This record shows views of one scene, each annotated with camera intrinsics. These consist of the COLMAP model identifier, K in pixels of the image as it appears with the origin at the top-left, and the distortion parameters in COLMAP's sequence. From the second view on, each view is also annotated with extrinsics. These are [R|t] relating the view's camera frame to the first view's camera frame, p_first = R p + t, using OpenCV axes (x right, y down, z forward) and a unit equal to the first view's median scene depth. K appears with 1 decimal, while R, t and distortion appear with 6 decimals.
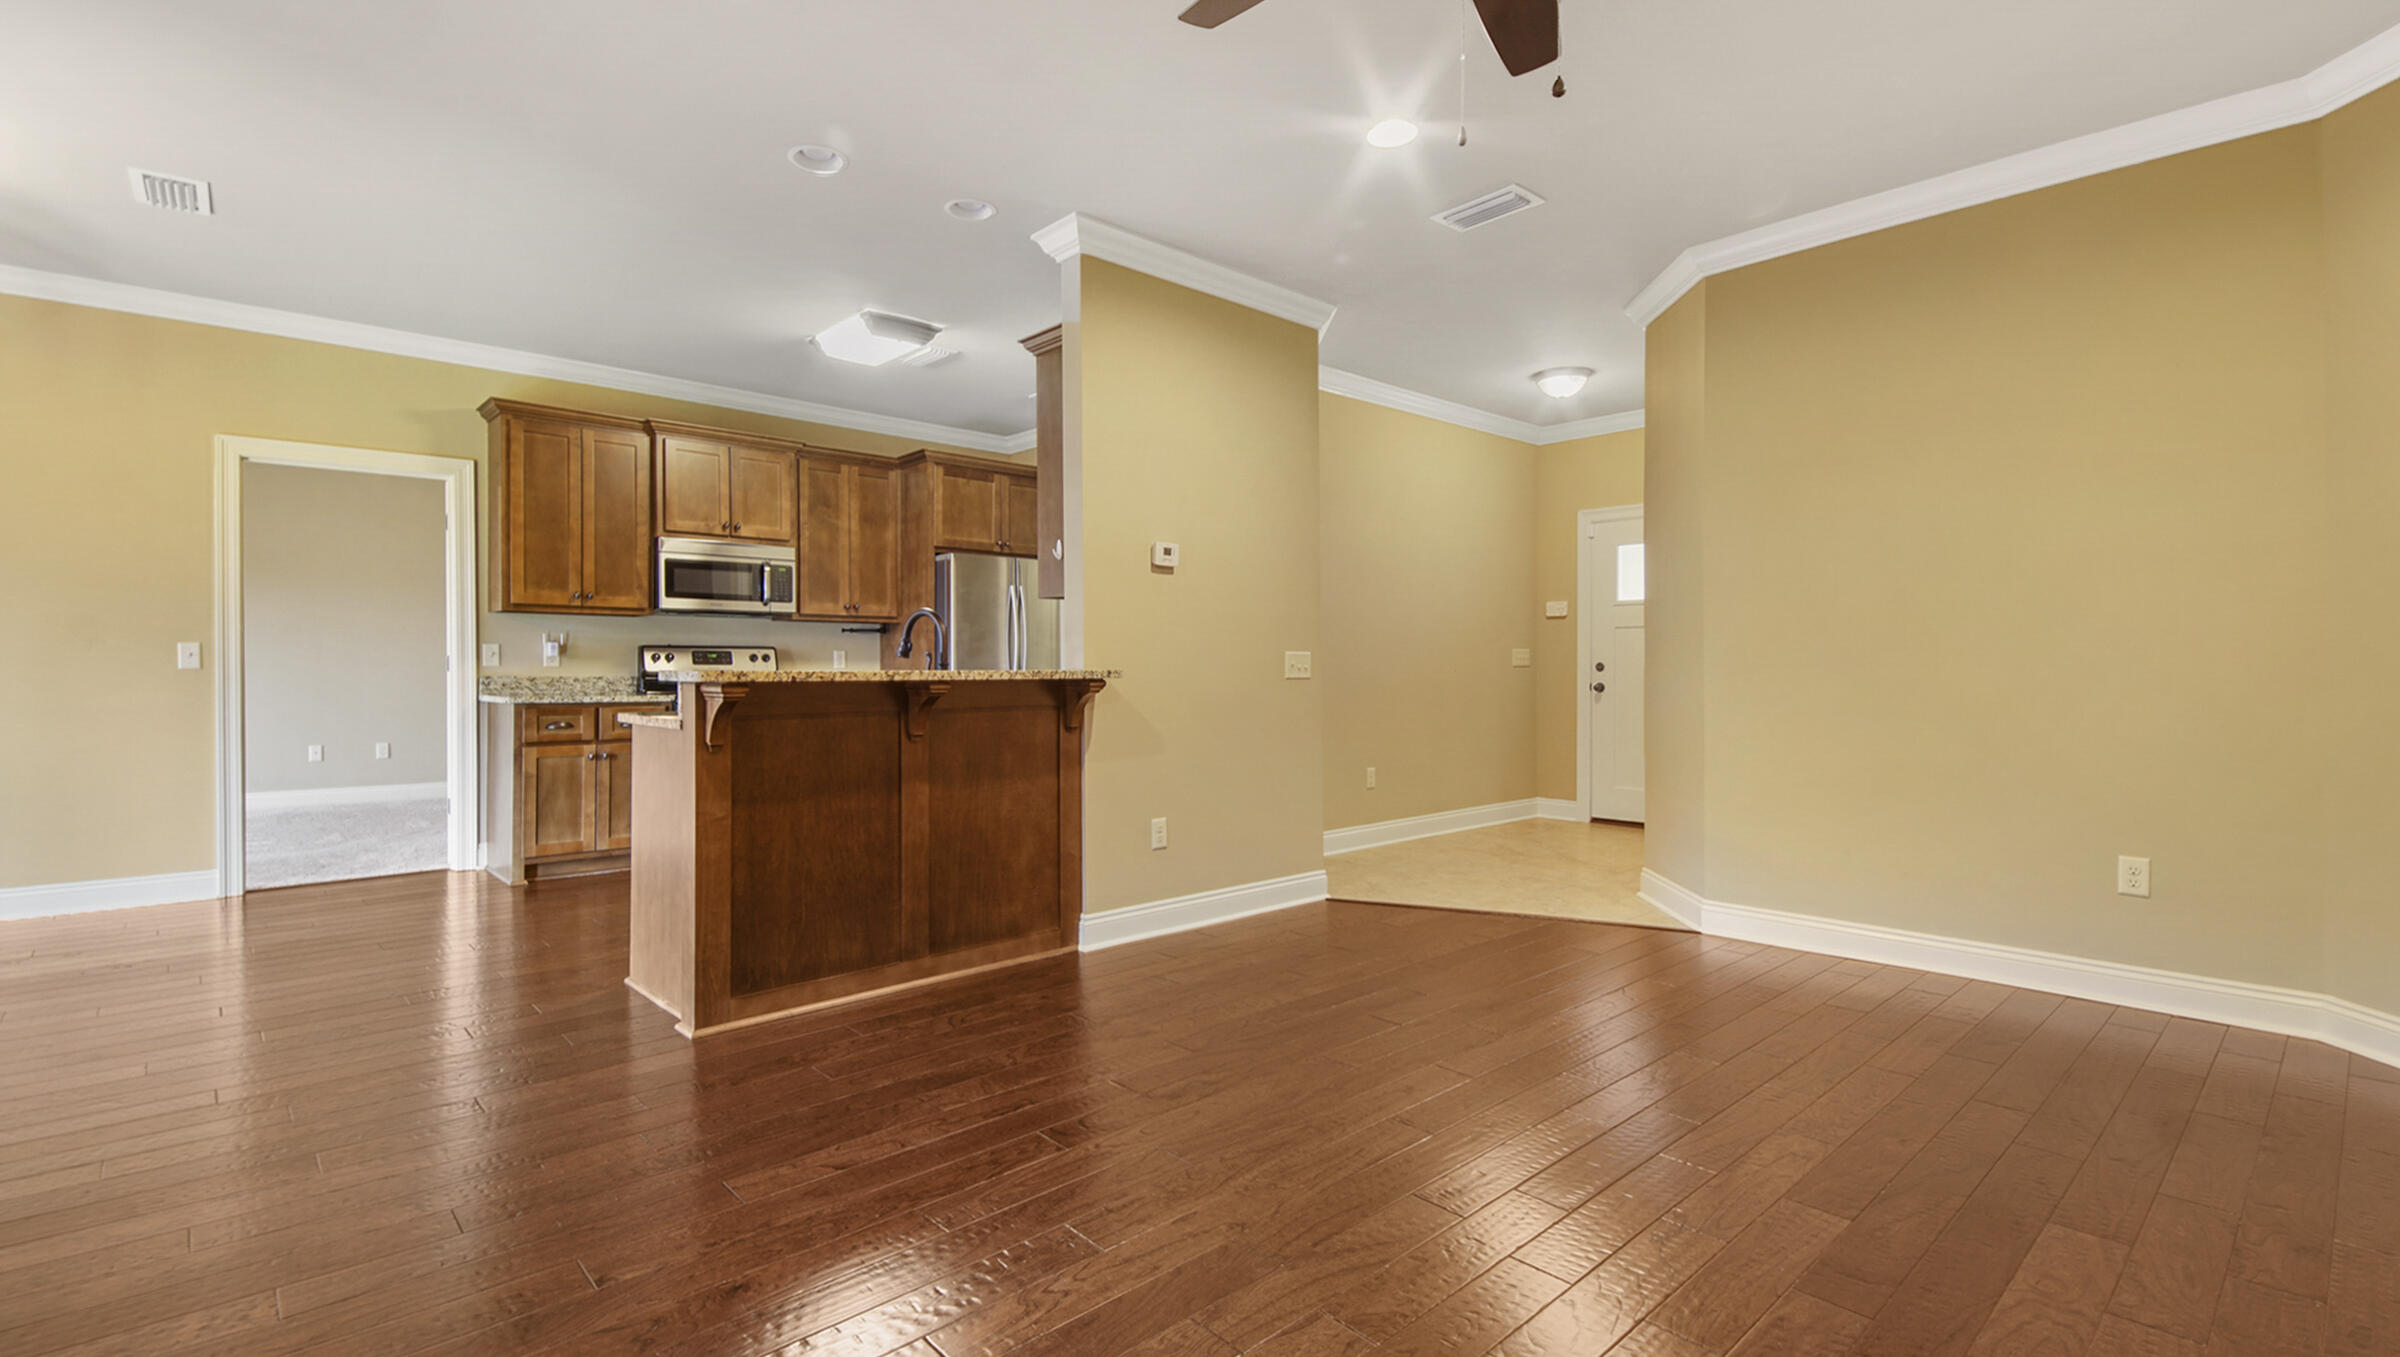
lens RADIAL K [[1058.5, 0, 1301.0], [0, 1058.5, 670.7], [0, 0, 1]] dist [0.036976, -0.016652]
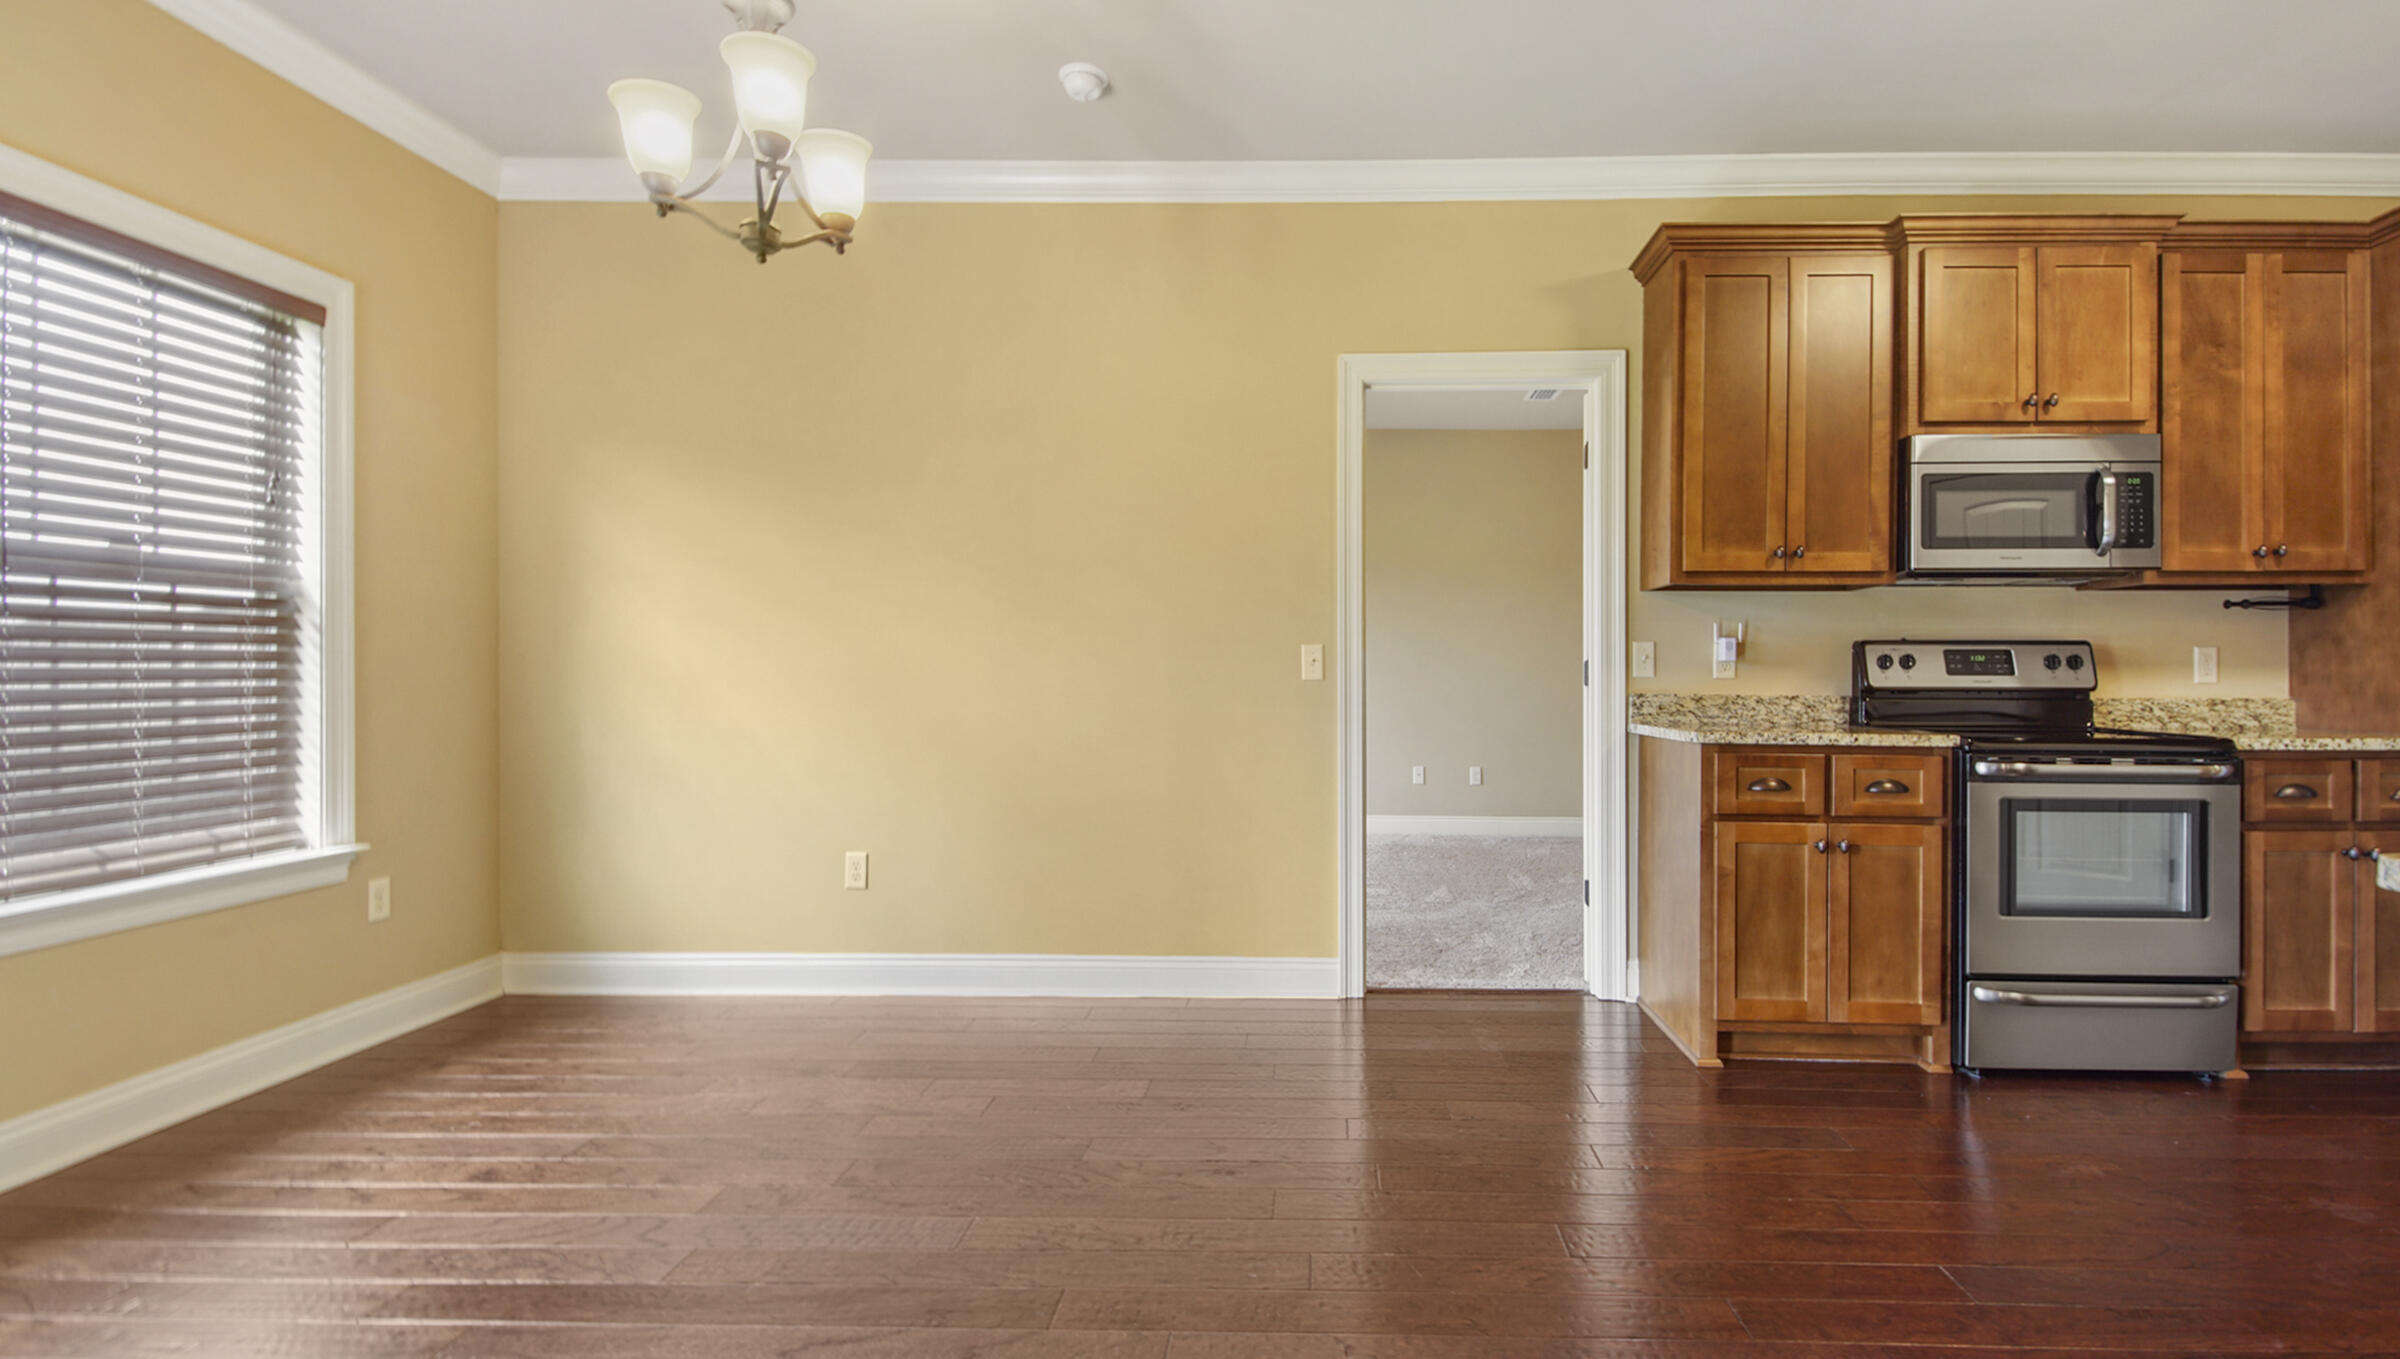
lens RADIAL K [[1124.7, 0, 1304.0], [0, 1124.7, 682.6], [0, 0, 1]] dist [0.039490, -0.032456]
pose [[0.679683, 0.004512, -0.733492, -0.389358], [-0.004477, 0.999988, 0.002002, -0.001562], [0.733492, 0.001923, 0.679695, 0.392664]]
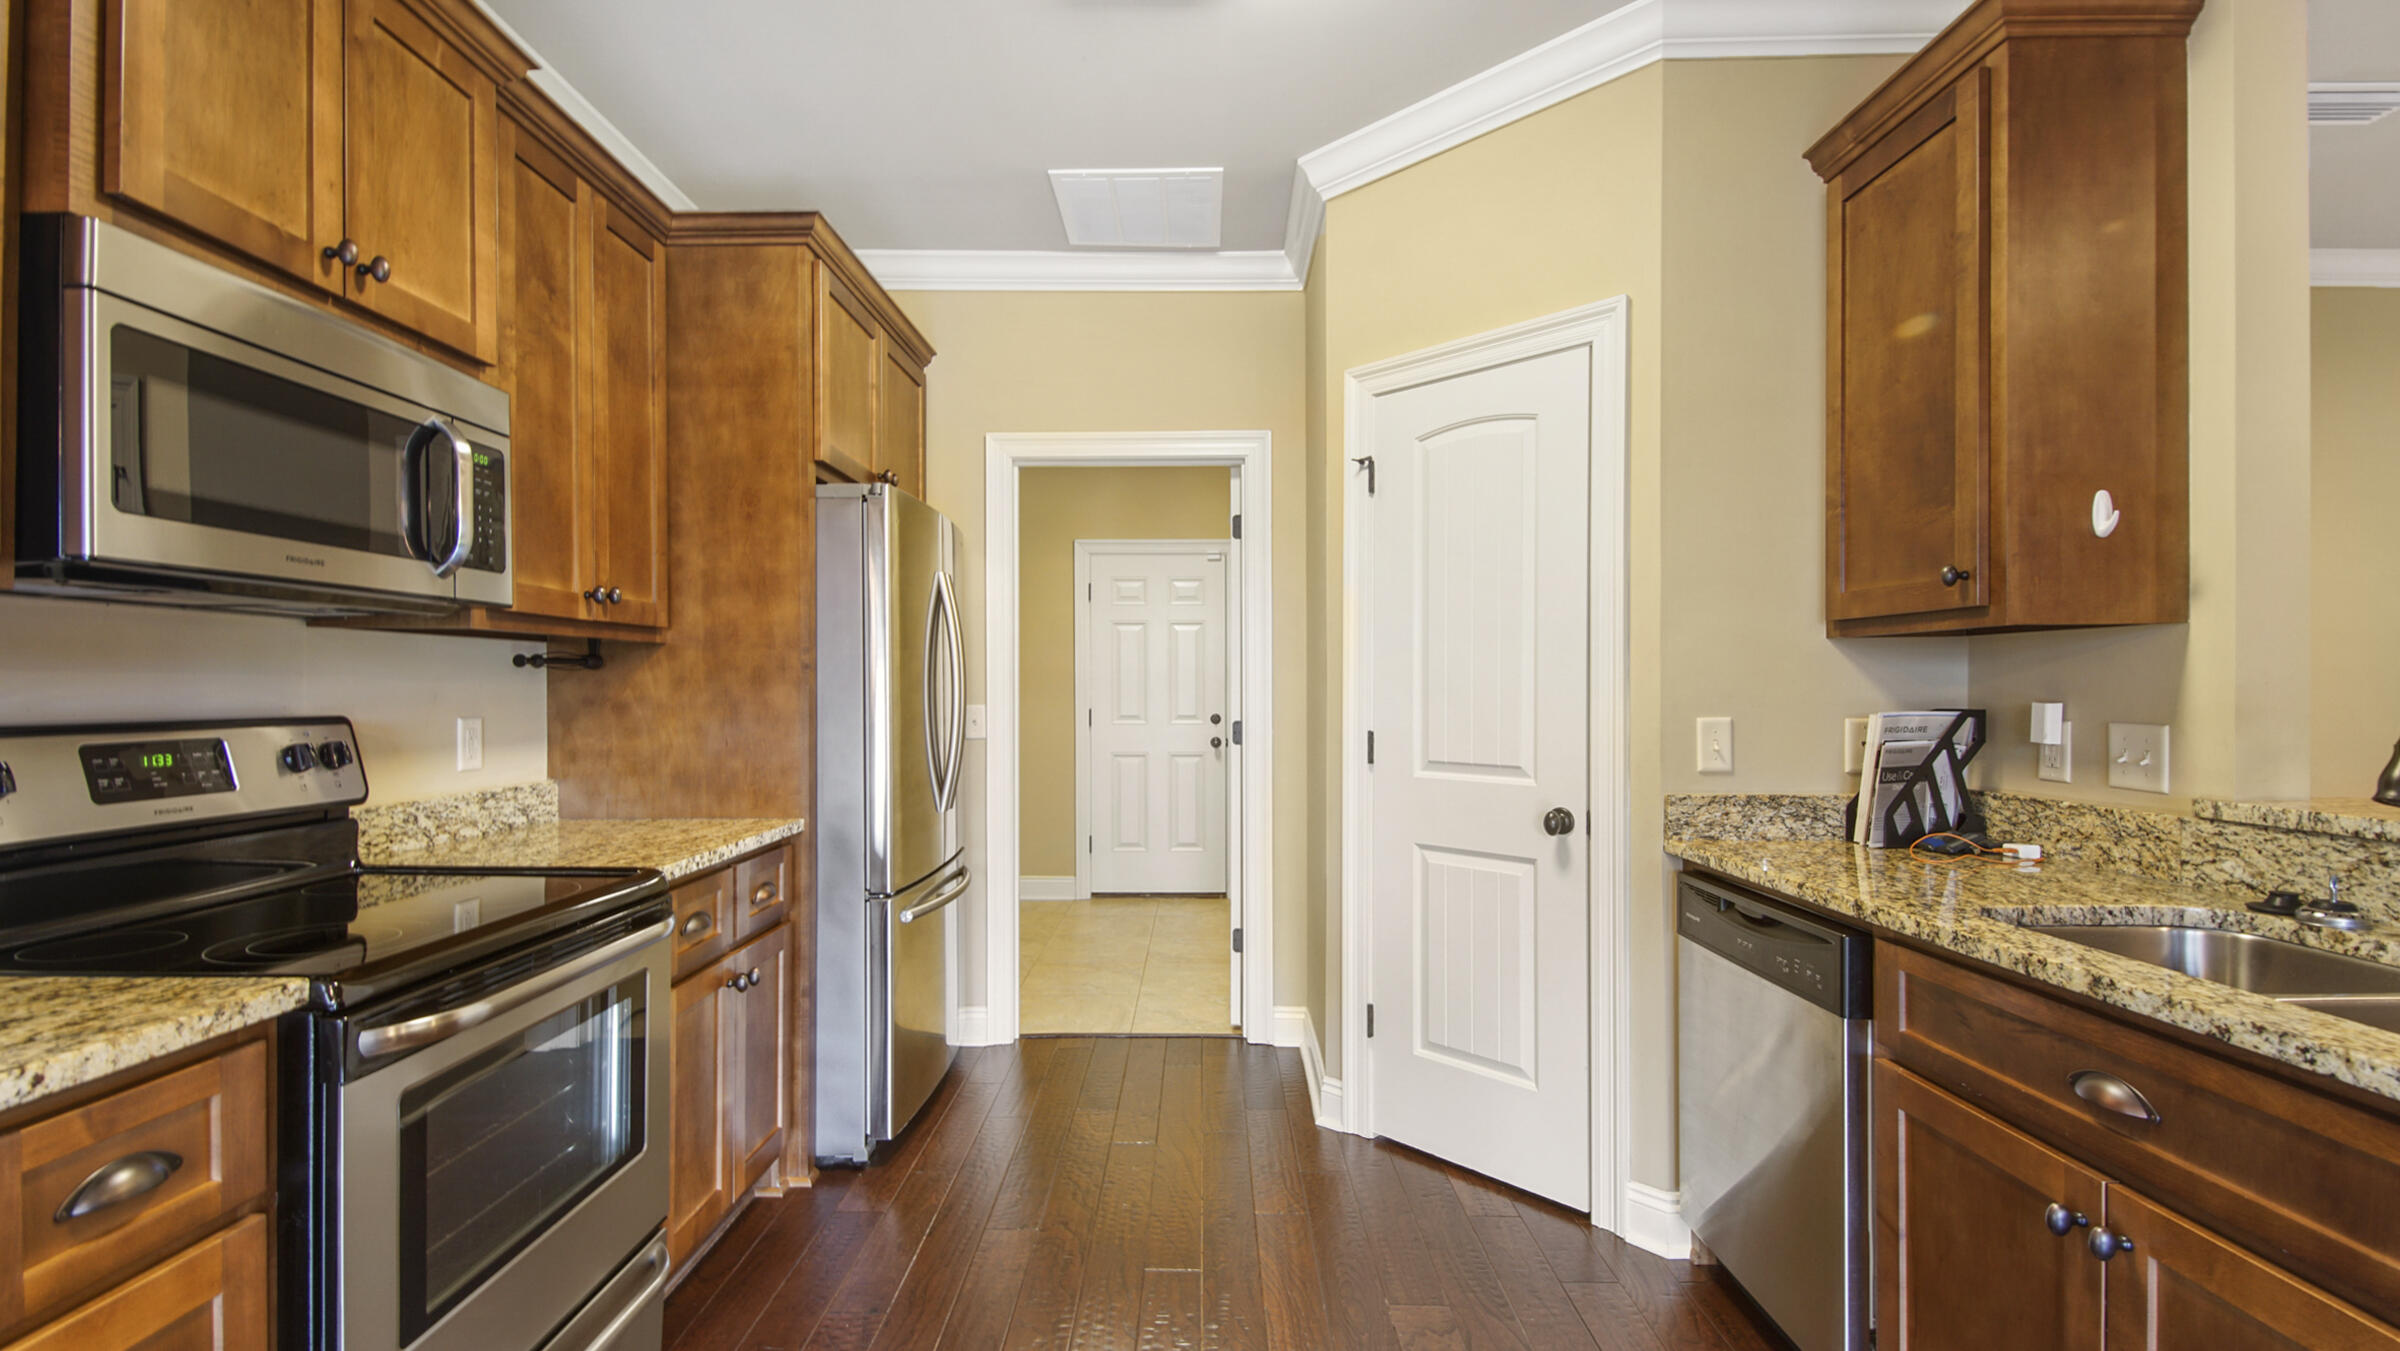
lens RADIAL K [[1001.2, 0, 1193.7], [0, 1001.2, 685.4], [0, 0, 1]] dist [0.036750, -0.018678]
pose [[0.725942, 0.002341, 0.687751, -0.578017], [0.001917, 0.999983, -0.005426, -0.032039], [-0.687753, 0.005257, 0.725926, 0.708950]]
